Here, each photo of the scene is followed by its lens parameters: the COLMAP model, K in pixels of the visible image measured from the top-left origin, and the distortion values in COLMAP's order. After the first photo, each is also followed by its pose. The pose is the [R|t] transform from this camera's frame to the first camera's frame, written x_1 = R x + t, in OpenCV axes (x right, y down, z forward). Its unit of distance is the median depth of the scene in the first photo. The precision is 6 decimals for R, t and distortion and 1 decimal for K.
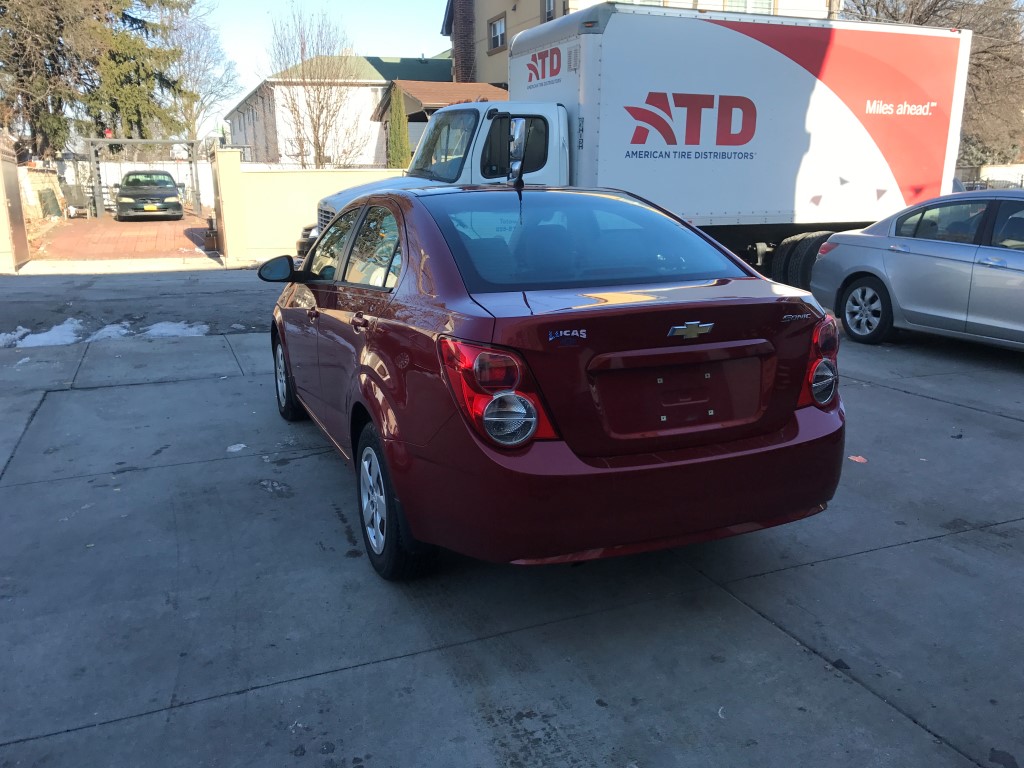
lens RADIAL K [[830.3, 0, 496.5], [0, 830.3, 380.6], [0, 0, 1]] dist [0.013085, -0.008988]
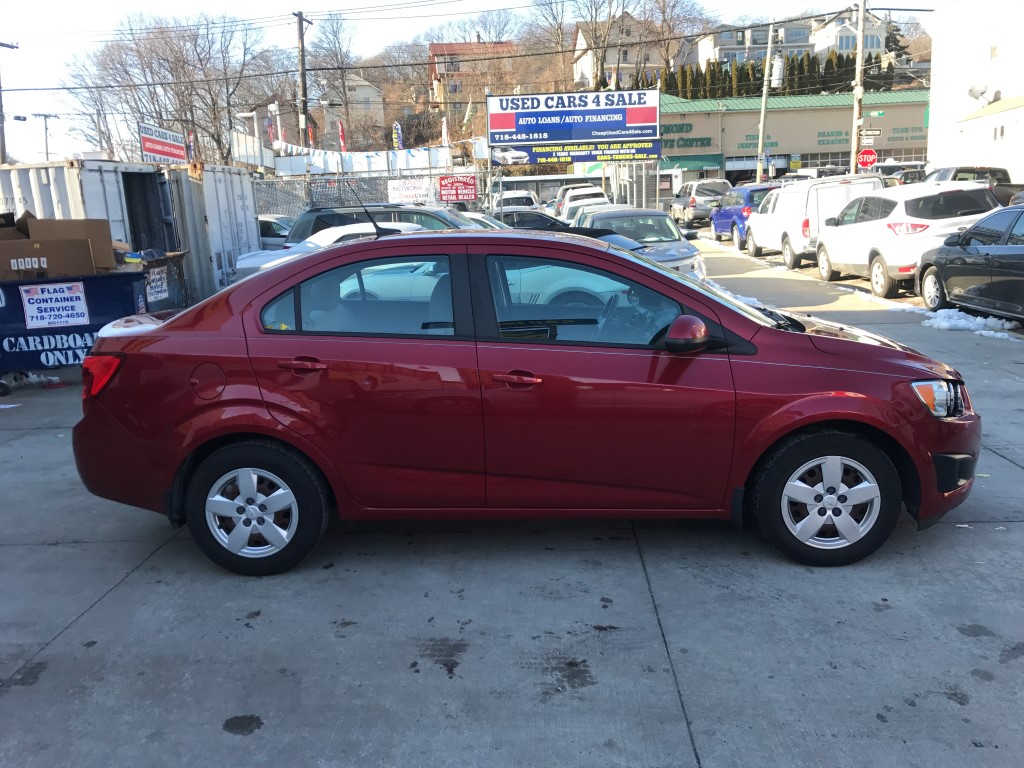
lens RADIAL K [[831.5, 0, 512.0], [0, 831.5, 384.0], [0, 0, 1]] dist [0.017287, -0.006116]
pose [[-0.396852, 0.211085, -0.893281, 0.391028], [-0.157873, 0.942998, 0.292970, -0.155798], [0.904204, 0.257291, -0.340906, 0.613867]]
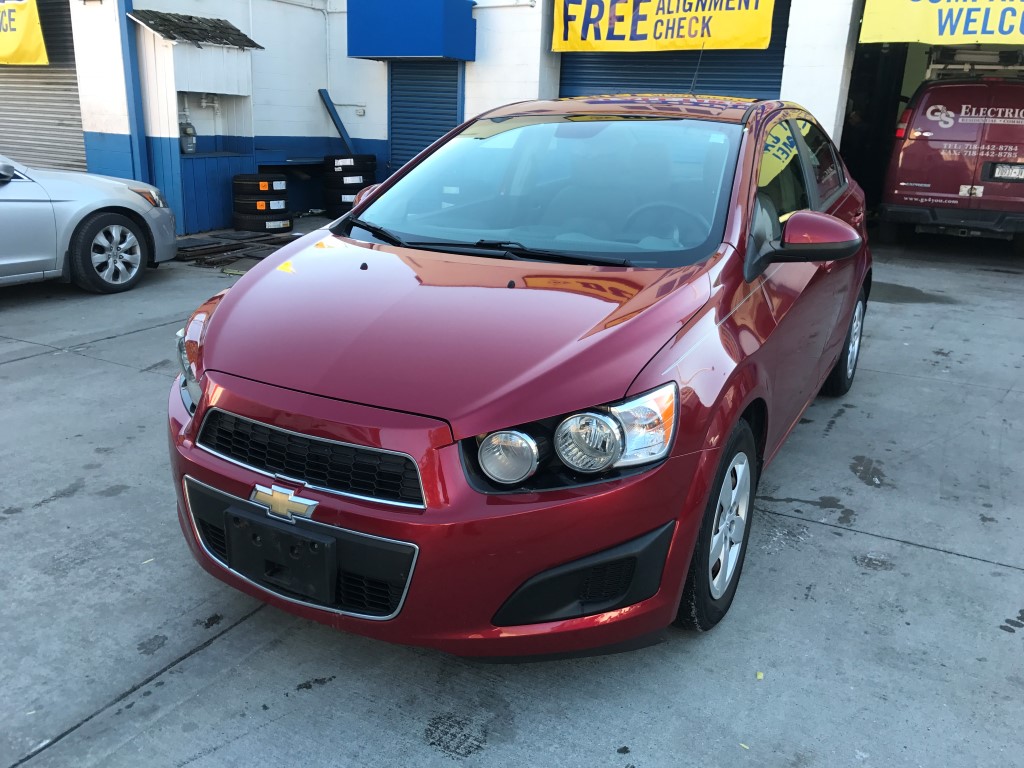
lens RADIAL K [[846.5, 0, 493.9], [0, 846.5, 391.8], [0, 0, 1]] dist [0.057863, -0.094077]
pose [[-0.625256, -0.232669, 0.744929, -0.279790], [0.163739, 0.894169, 0.416716, -0.153130], [-0.763049, 0.382528, -0.520987, 0.734937]]
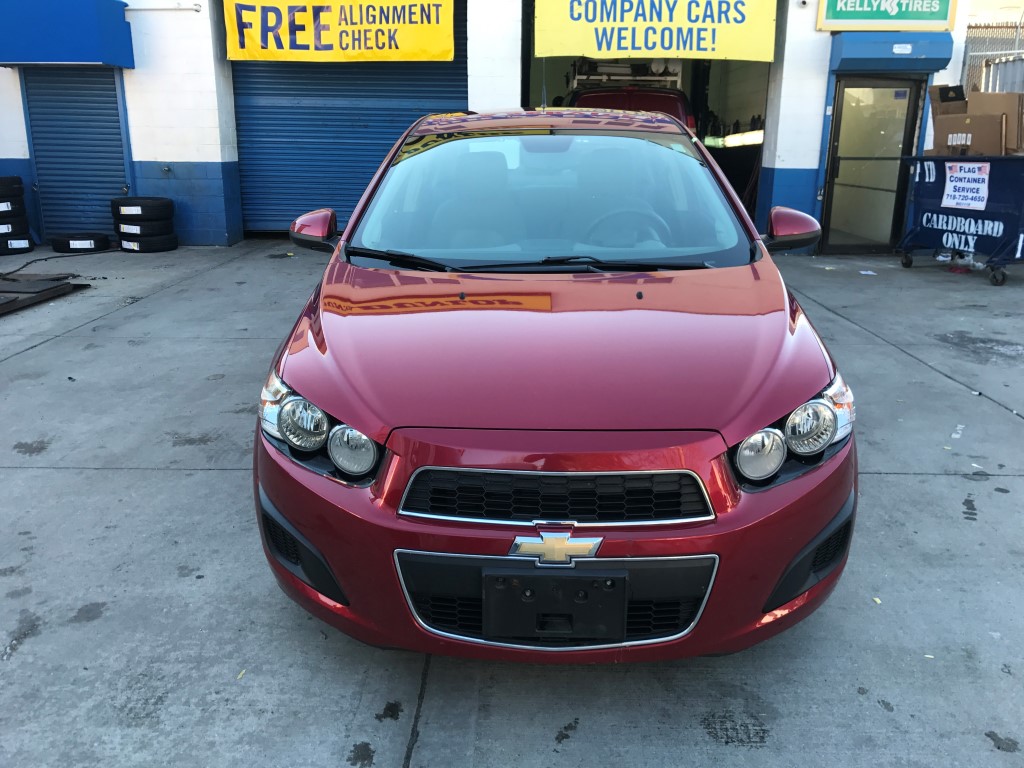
lens RADIAL K [[854.5, 0, 505.6], [0, 854.5, 382.2], [0, 0, 1]] dist [0.014640, -0.007830]
pose [[-0.916437, -0.093129, 0.389192, -0.162721], [0.107888, 0.879035, 0.464389, -0.177793], [-0.385361, 0.467573, -0.795533, 0.819836]]
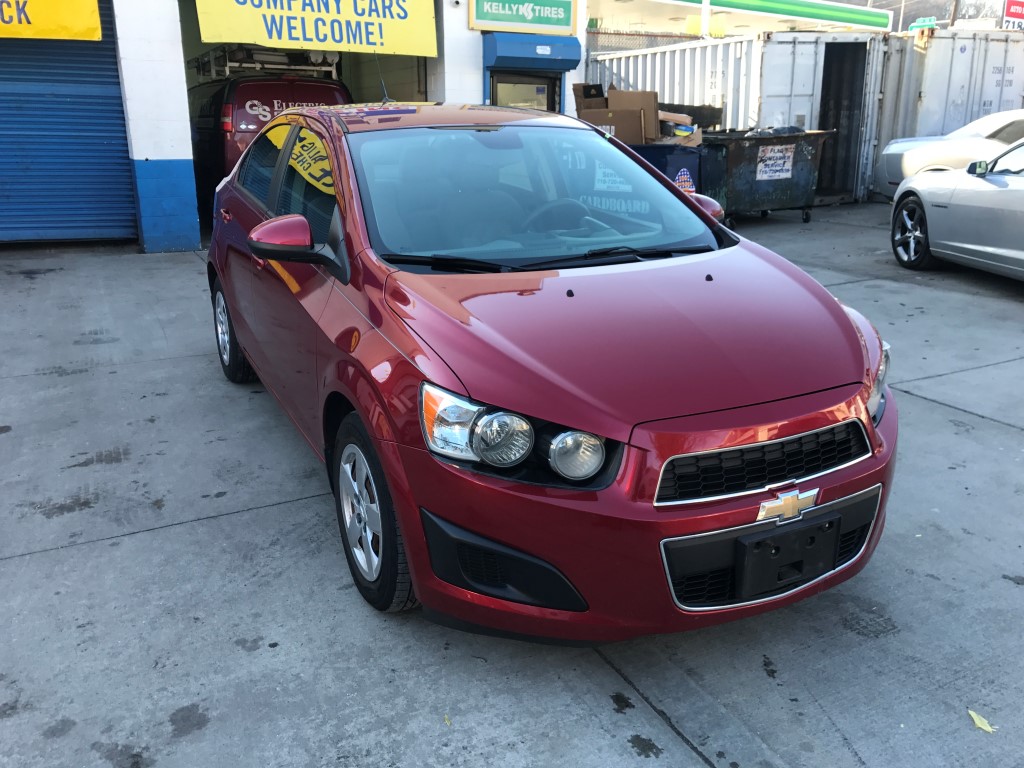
lens RADIAL K [[848.1, 0, 512.0], [0, 848.1, 384.0], [0, 0, 1]] dist [0.001975, 0.004131]
pose [[-0.995402, 0.044340, -0.084906, -0.011943], [-0.004597, 0.863272, 0.504718, -0.188878], [0.095676, 0.502788, -0.859099, 0.842371]]
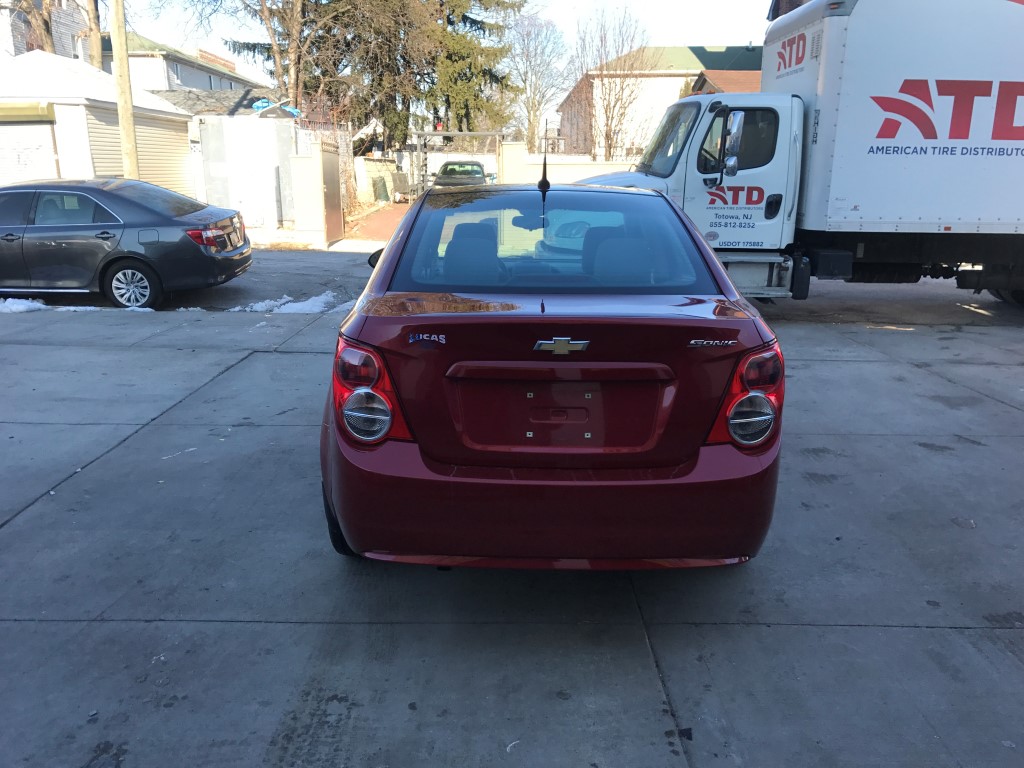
lens RADIAL K [[830.3, 0, 496.5], [0, 830.3, 380.6], [0, 0, 1]] dist [0.013085, -0.008988]
pose [[0.925719, 0.107303, -0.362670, 0.136069], [-0.103635, 0.994174, 0.029616, -0.011036], [0.363735, 0.010169, 0.931447, 0.024187]]
